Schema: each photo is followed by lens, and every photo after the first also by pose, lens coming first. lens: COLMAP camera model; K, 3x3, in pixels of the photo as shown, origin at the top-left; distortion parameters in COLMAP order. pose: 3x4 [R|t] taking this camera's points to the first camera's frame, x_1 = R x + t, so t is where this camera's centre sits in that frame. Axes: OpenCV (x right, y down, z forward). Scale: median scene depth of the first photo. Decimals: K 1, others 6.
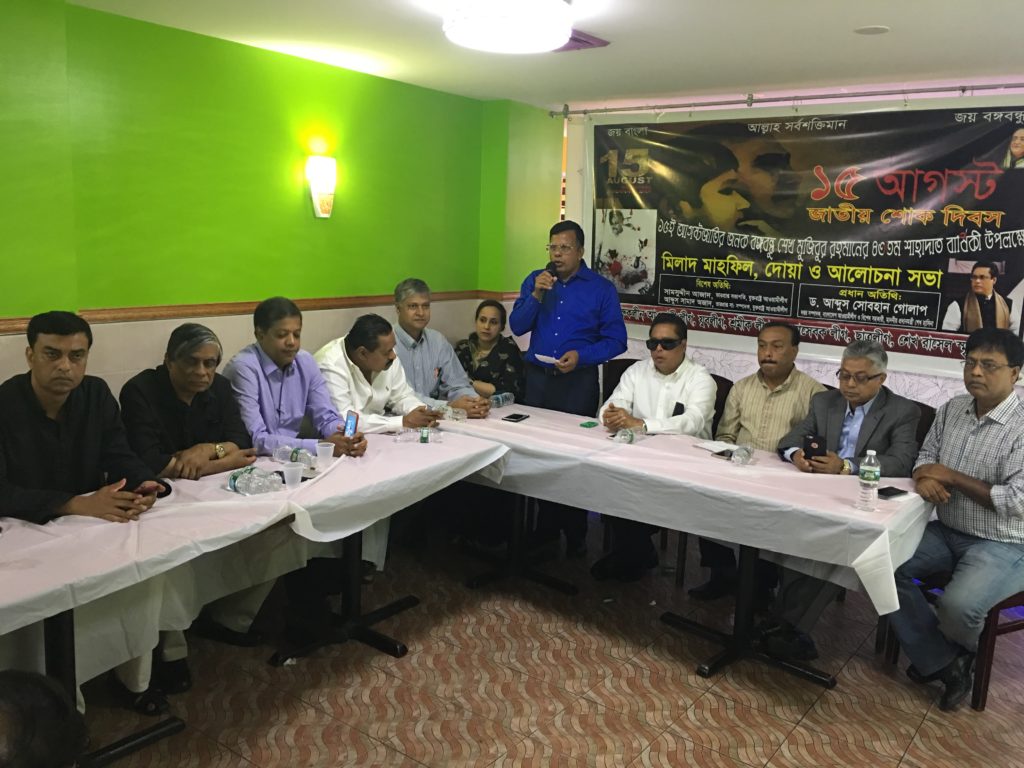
lens RADIAL K [[875.0, 0, 513.3], [0, 875.0, 368.4], [0, 0, 1]] dist [0.075847, -0.117598]
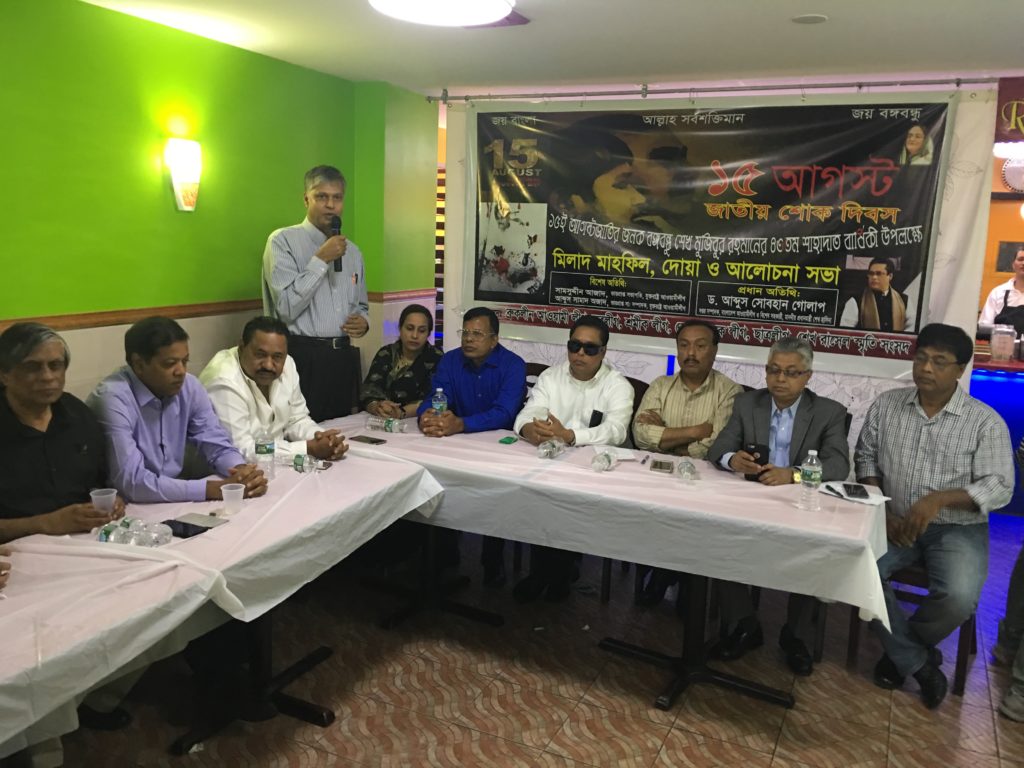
lens RADIAL K [[875.0, 0, 503.3], [0, 875.0, 371.9], [0, 0, 1]] dist [0.075847, -0.117598]
pose [[0.978737, -0.032812, 0.202479, -0.092766], [0.029891, 0.999401, 0.017467, -0.020326], [-0.202931, -0.011043, 0.979131, 0.094189]]
